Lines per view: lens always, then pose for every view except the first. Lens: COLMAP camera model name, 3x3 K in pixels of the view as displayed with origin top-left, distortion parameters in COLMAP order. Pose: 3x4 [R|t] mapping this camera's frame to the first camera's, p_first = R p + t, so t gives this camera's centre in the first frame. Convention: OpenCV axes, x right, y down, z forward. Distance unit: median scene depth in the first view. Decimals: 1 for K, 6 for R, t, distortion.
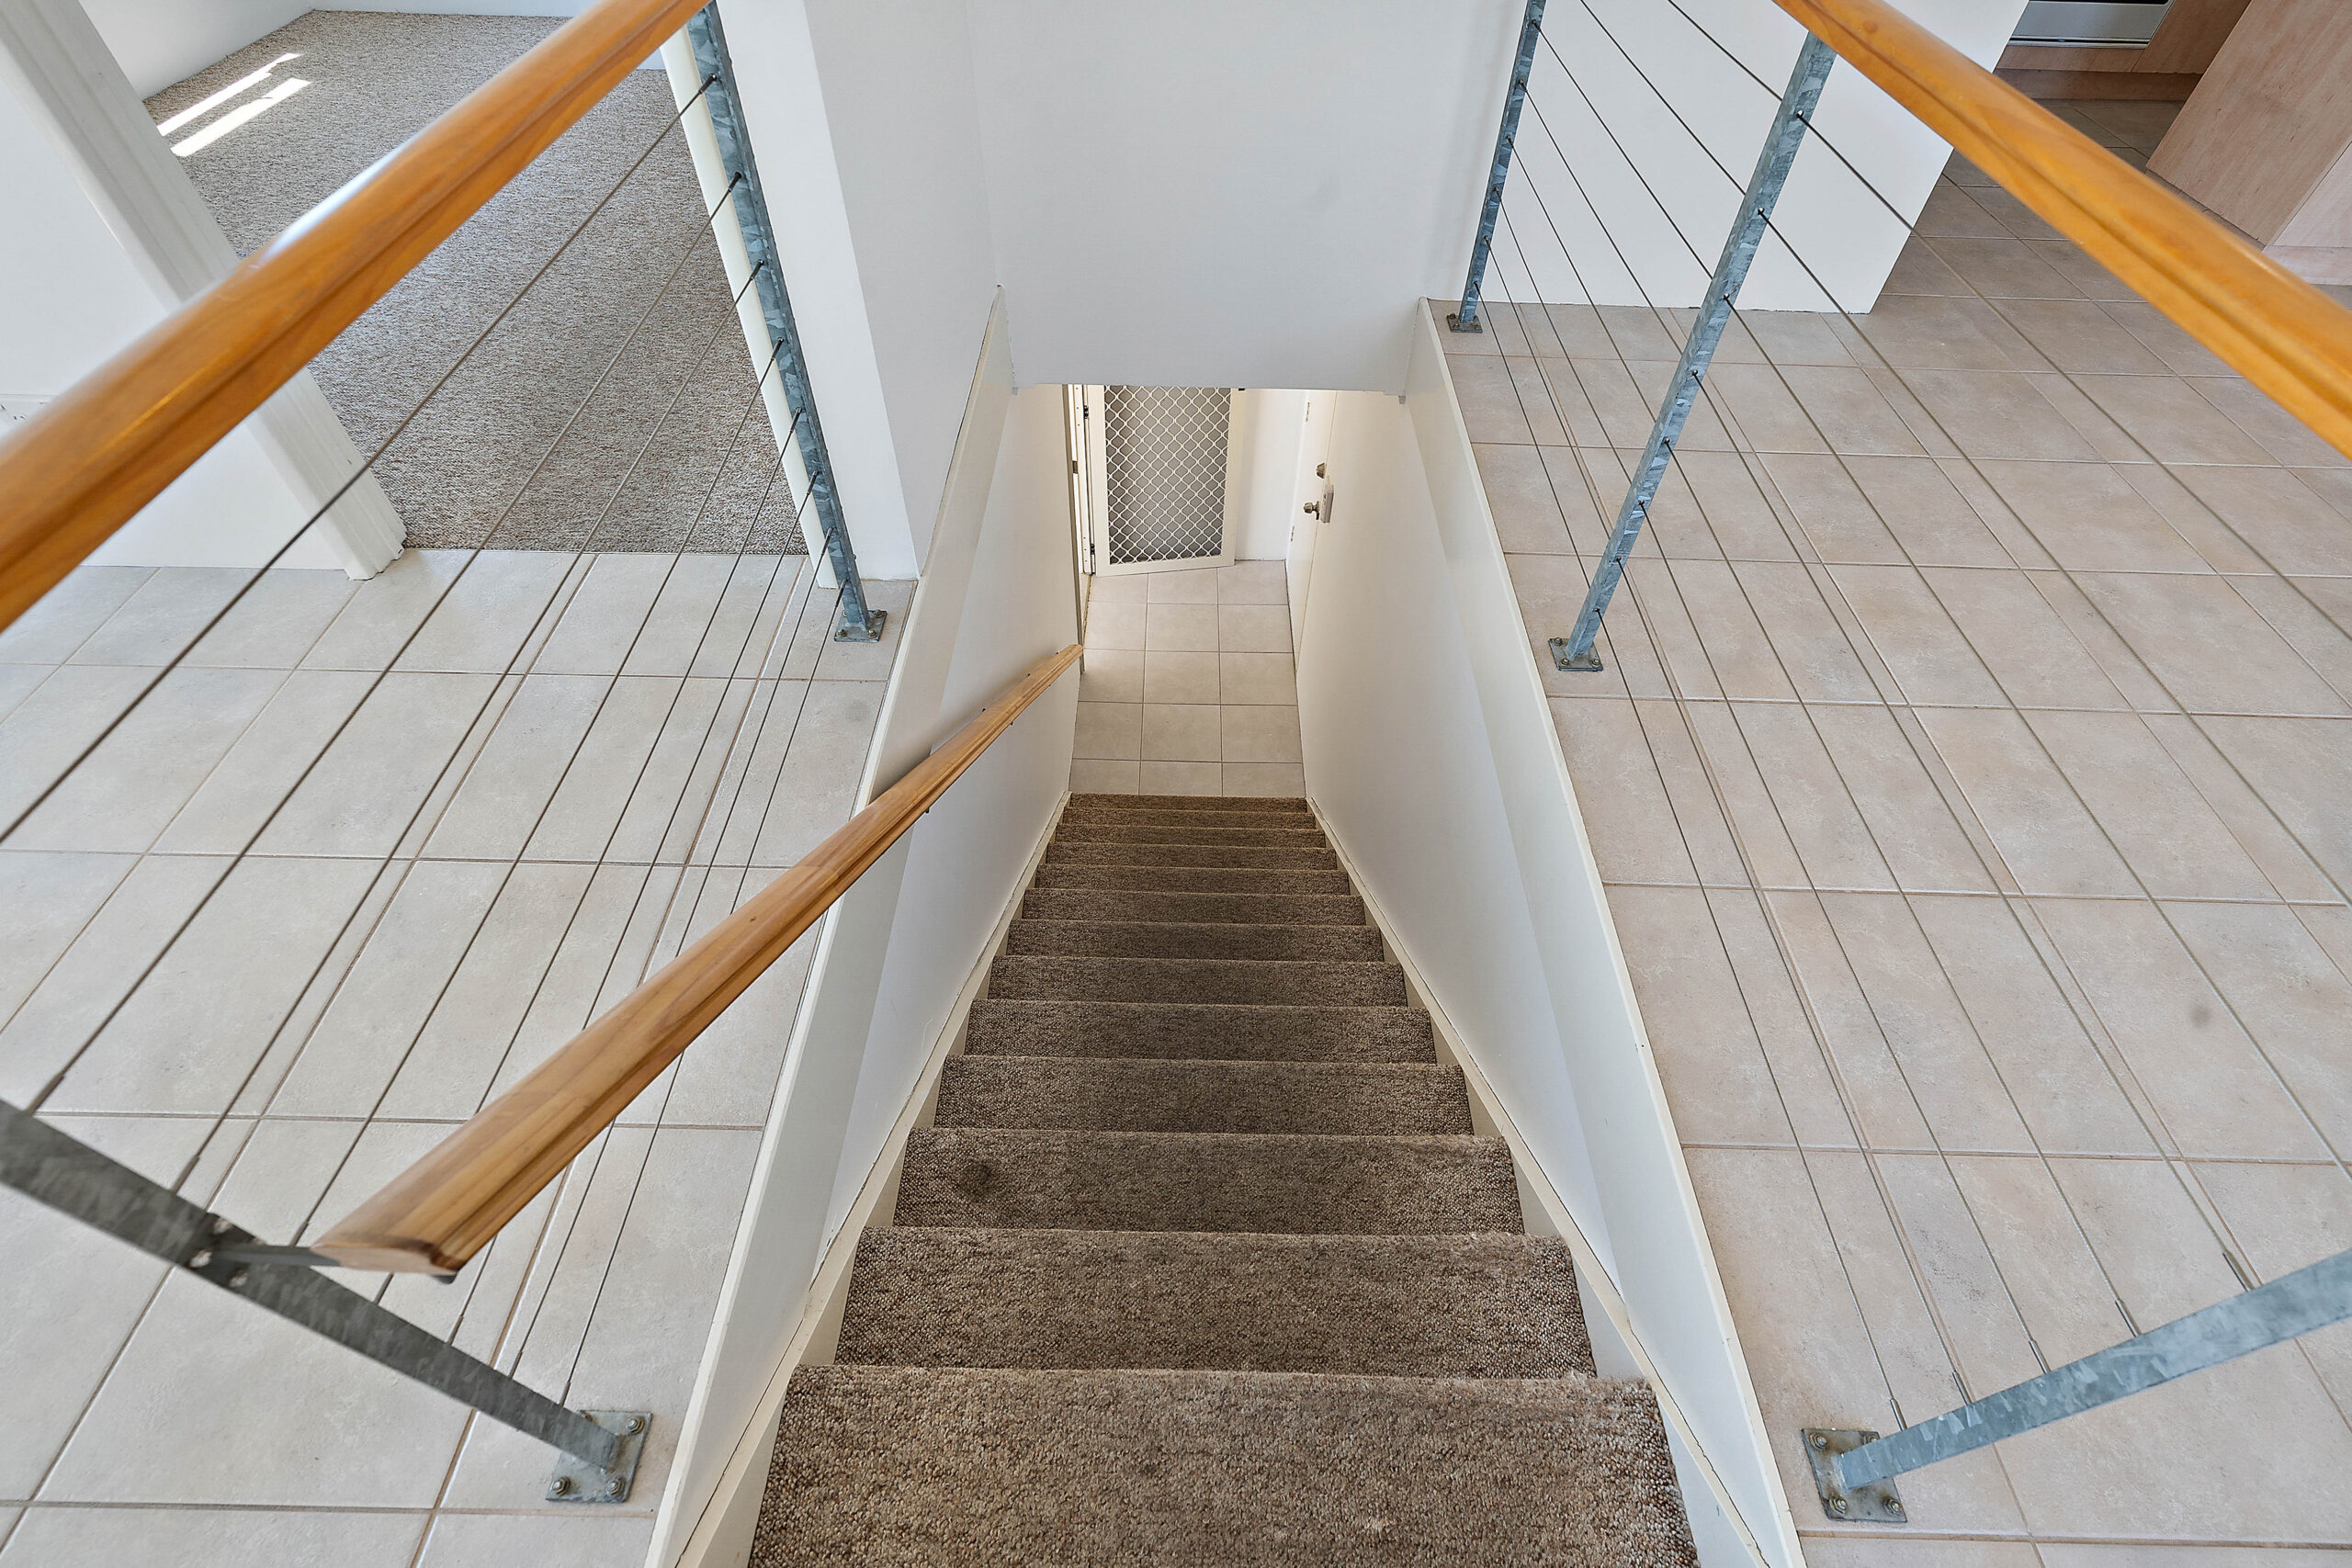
lens RADIAL K [[1080.9, 0, 1181.9], [0, 1080.9, 777.0], [0, 0, 1]] dist [-0.001050, 0.000577]
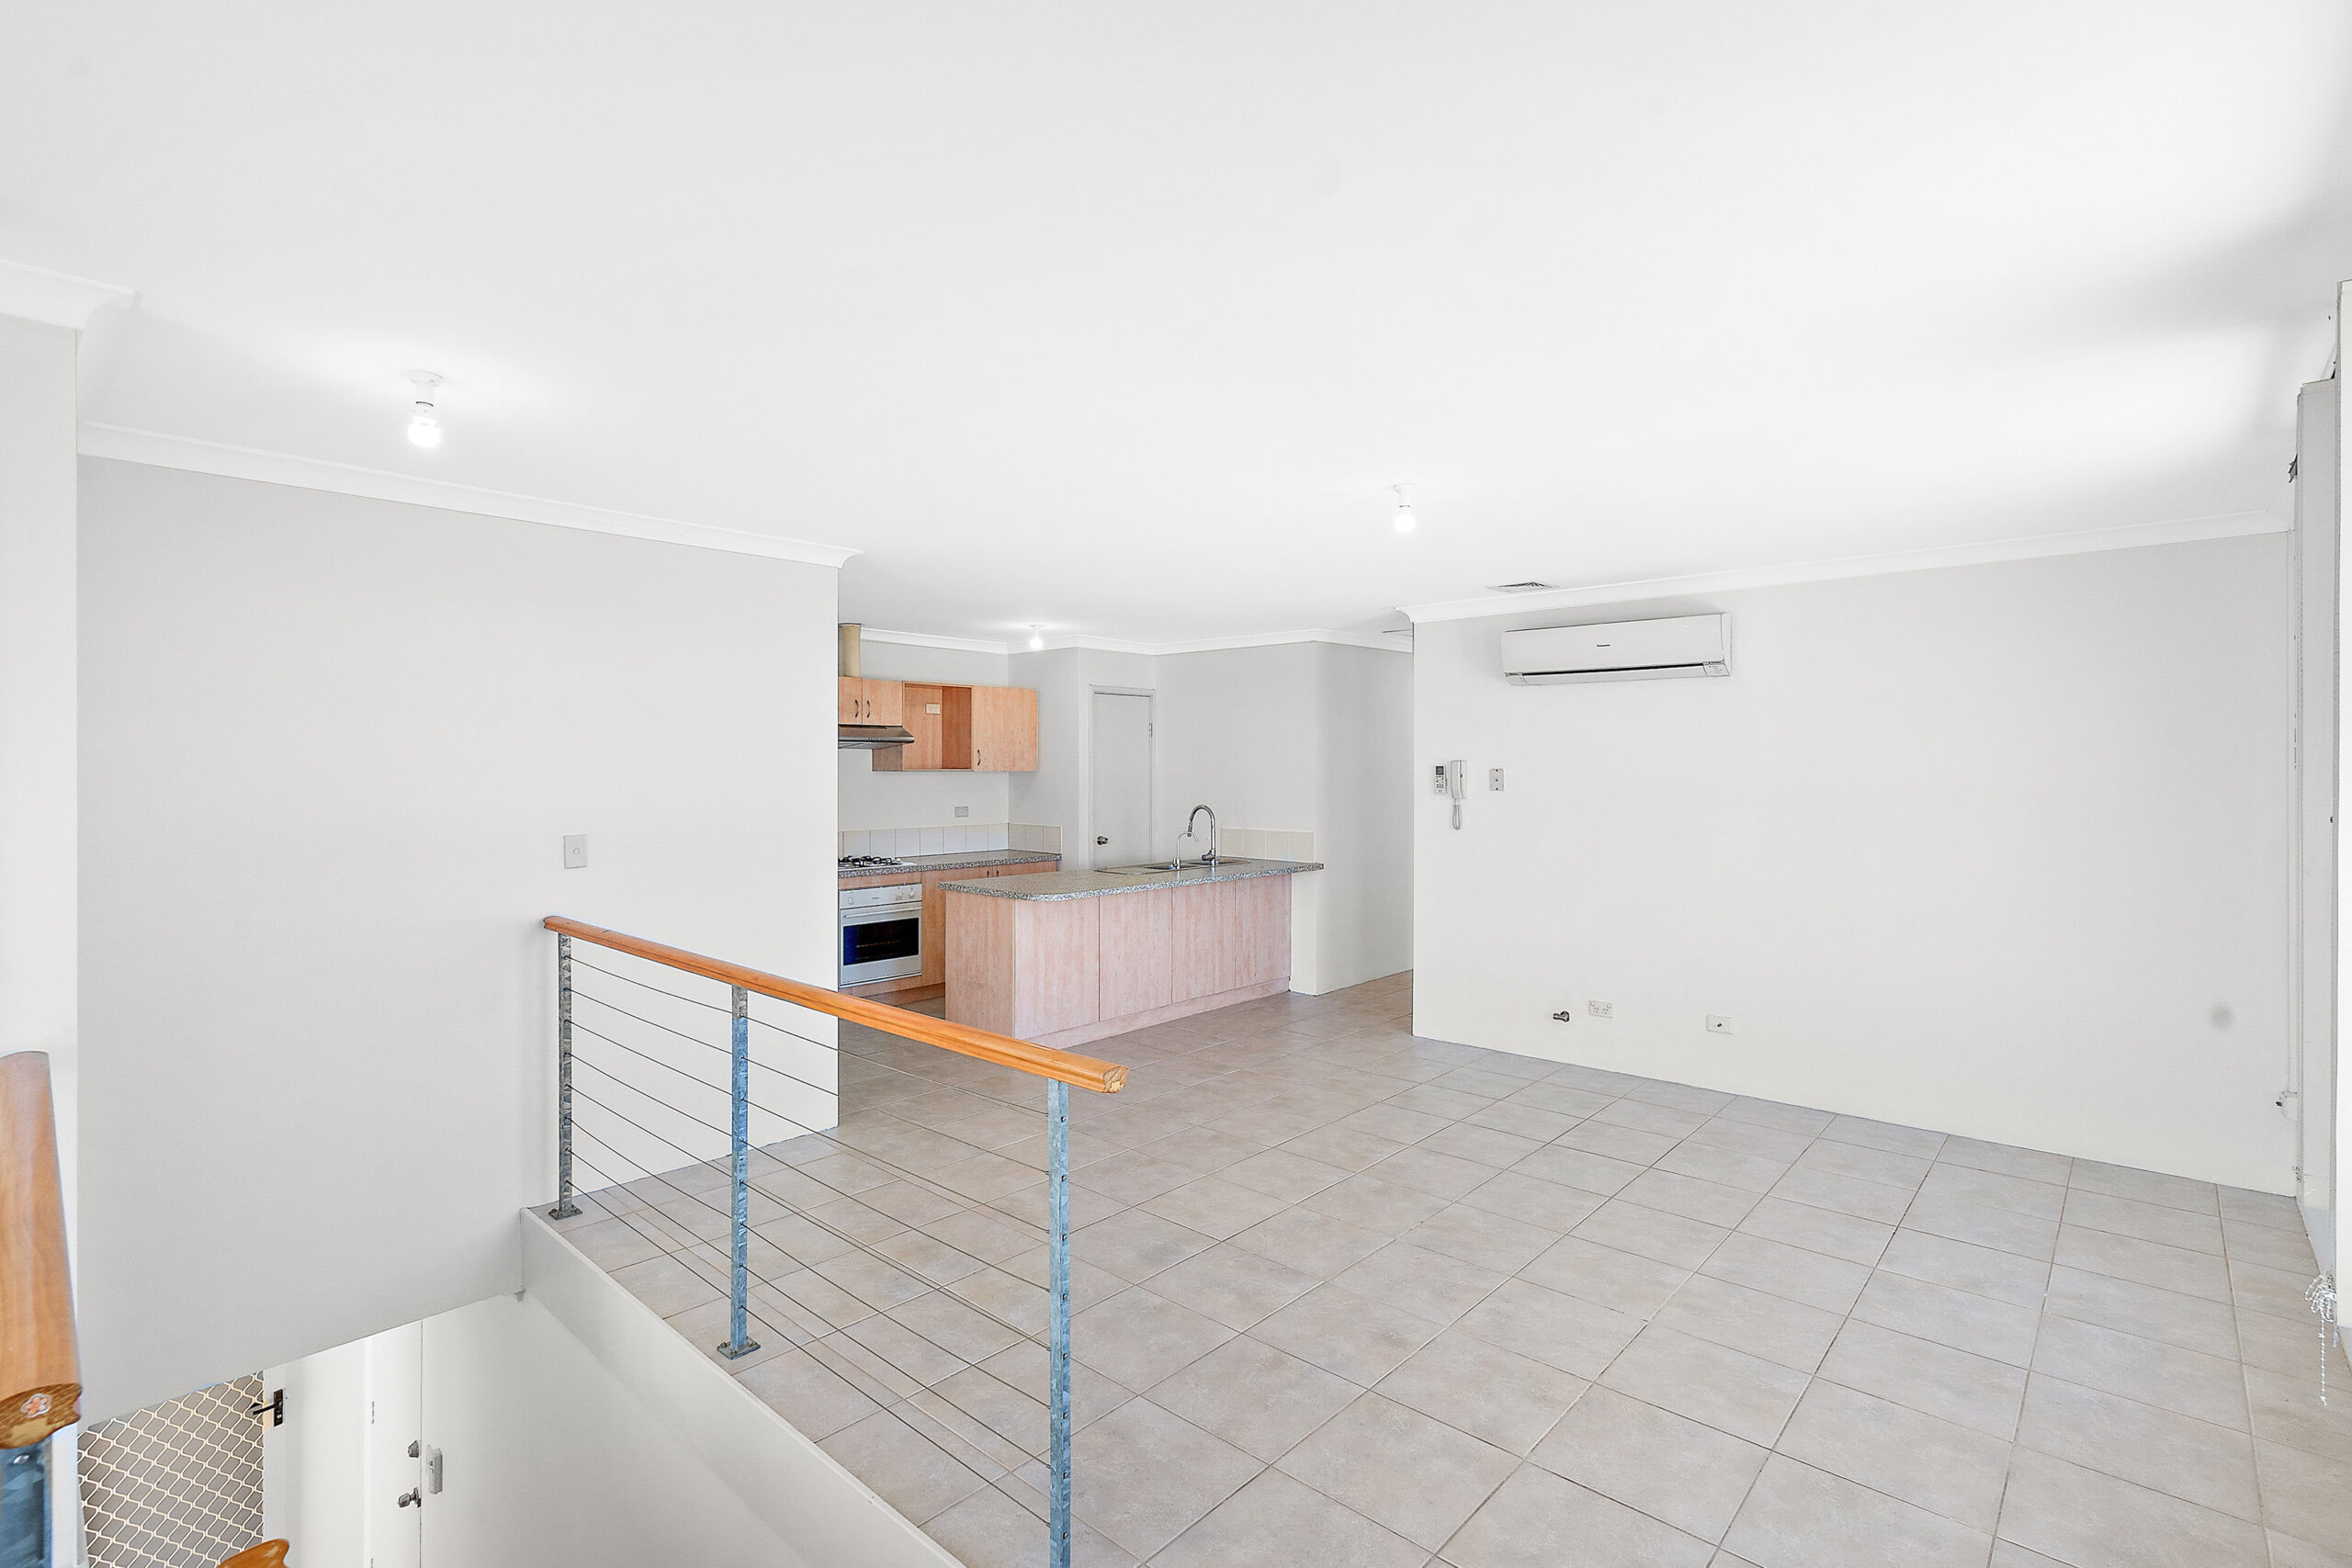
lens RADIAL K [[1080.9, 0, 1181.9], [0, 1080.9, 777.0], [0, 0, 1]] dist [-0.001050, 0.000577]
pose [[0.657779, -0.027417, 0.752712, -0.240458], [0.573795, 0.665624, -0.477183, 0.313210], [-0.487940, 0.745783, 0.453566, -0.396704]]
